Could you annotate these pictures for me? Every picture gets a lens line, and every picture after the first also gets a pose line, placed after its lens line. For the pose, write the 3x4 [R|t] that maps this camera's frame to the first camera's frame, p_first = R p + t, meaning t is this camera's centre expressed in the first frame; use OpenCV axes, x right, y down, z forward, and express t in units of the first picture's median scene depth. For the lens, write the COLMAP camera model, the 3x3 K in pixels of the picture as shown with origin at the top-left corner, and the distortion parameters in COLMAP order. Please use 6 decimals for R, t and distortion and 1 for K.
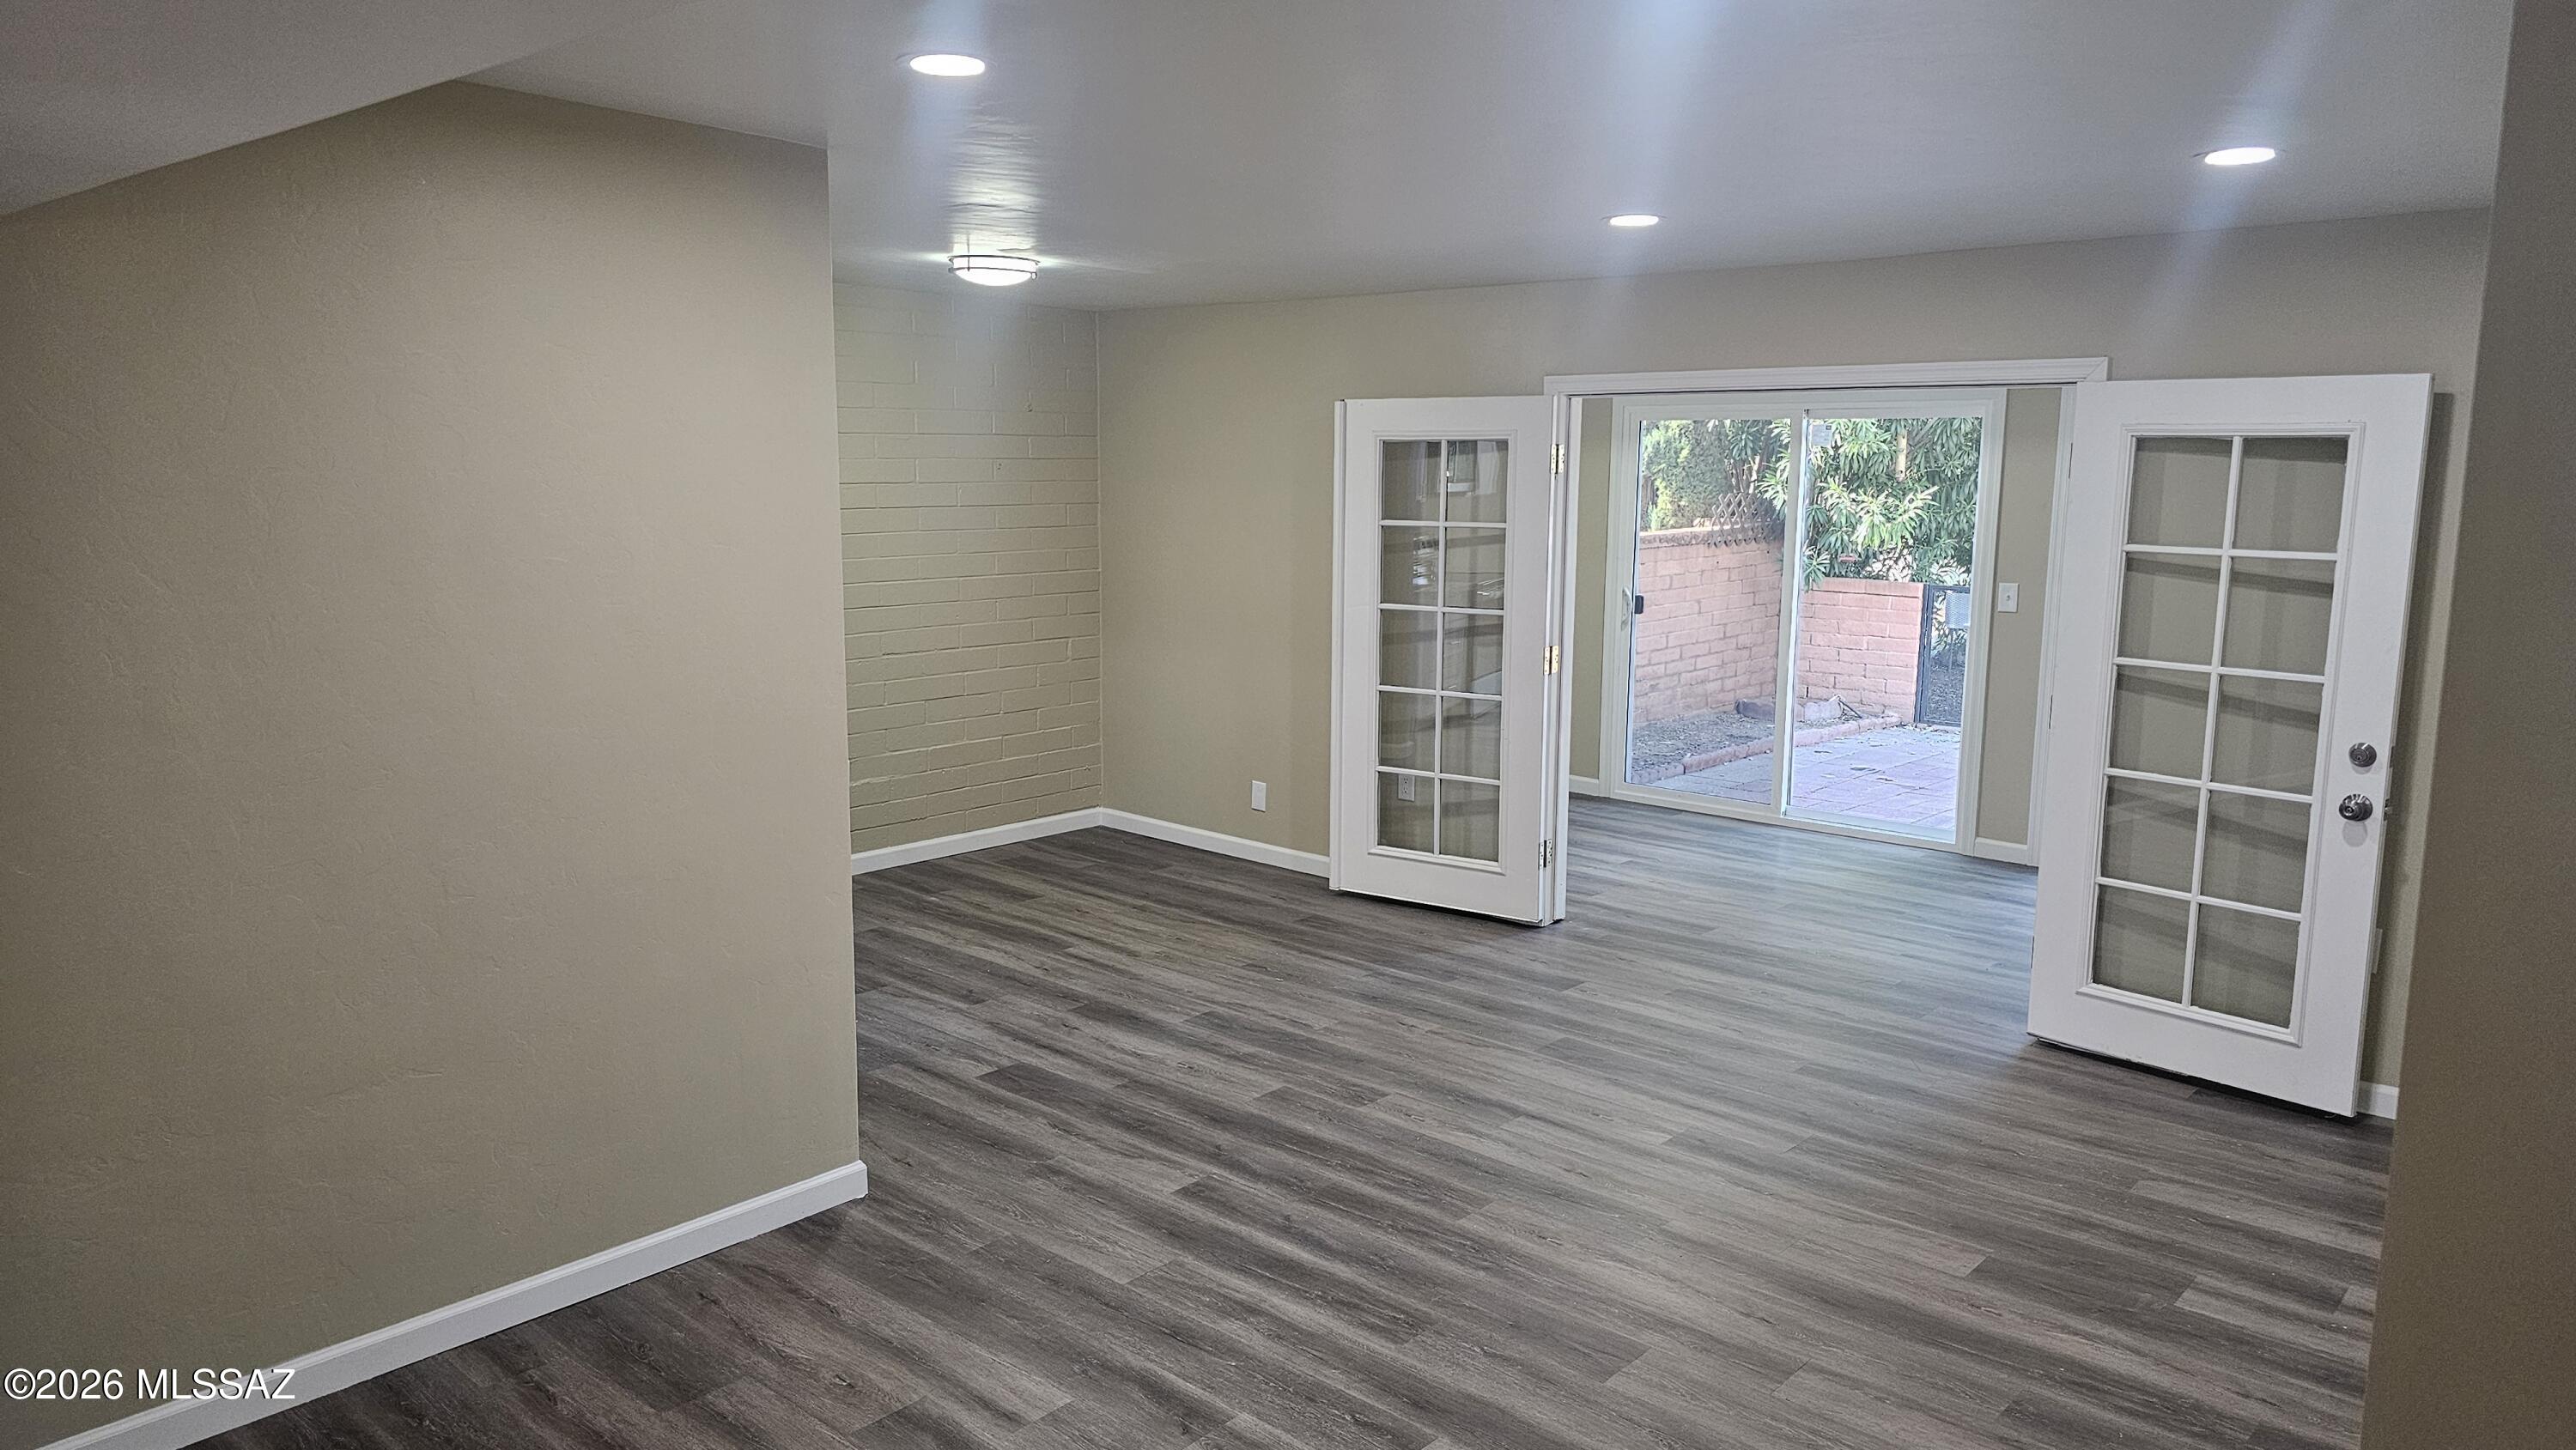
lens RADIAL K [[1707.8, 0, 1288.0], [0, 1707.8, 725.0], [0, 0, 1]] dist [0.124659, -0.175831]
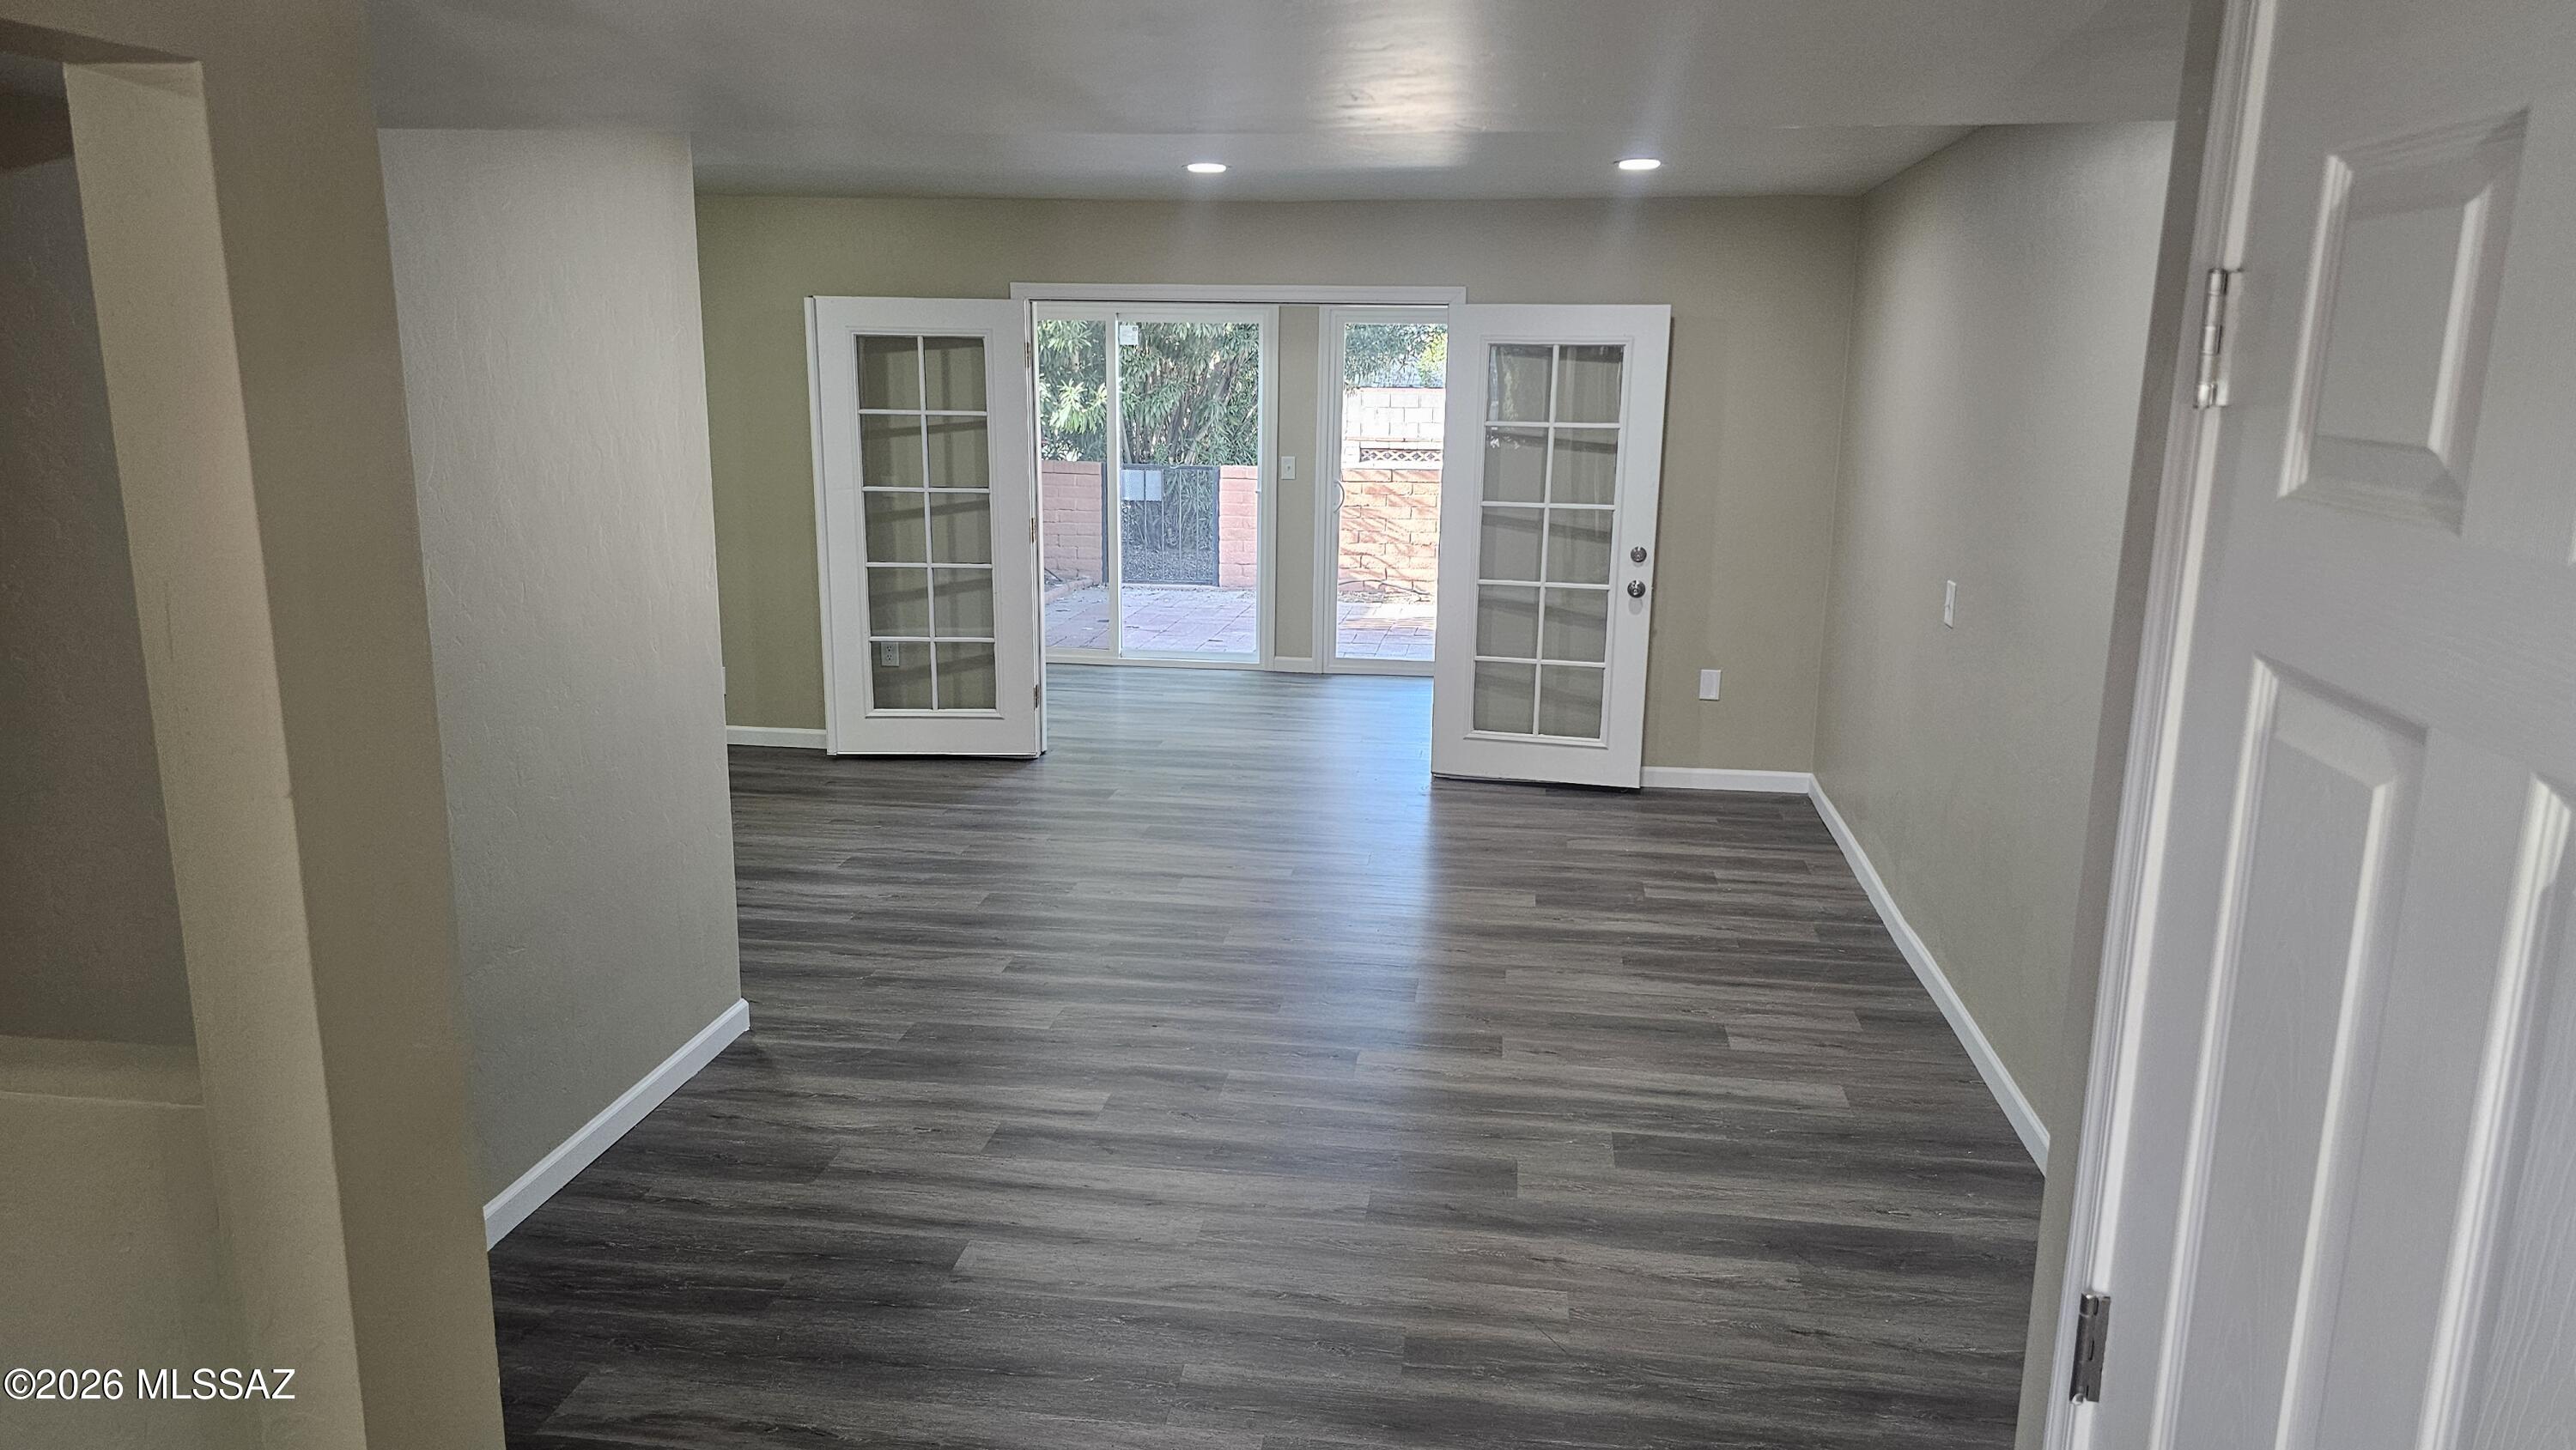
lens RADIAL K [[1707.8, 0, 1288.0], [0, 1707.8, 725.0], [0, 0, 1]] dist [0.124659, -0.175831]
pose [[0.826621, -0.116327, 0.550605, -0.448509], [0.081333, 0.992825, 0.087651, 0.007485], [-0.556850, -0.027672, 0.830152, -0.090334]]
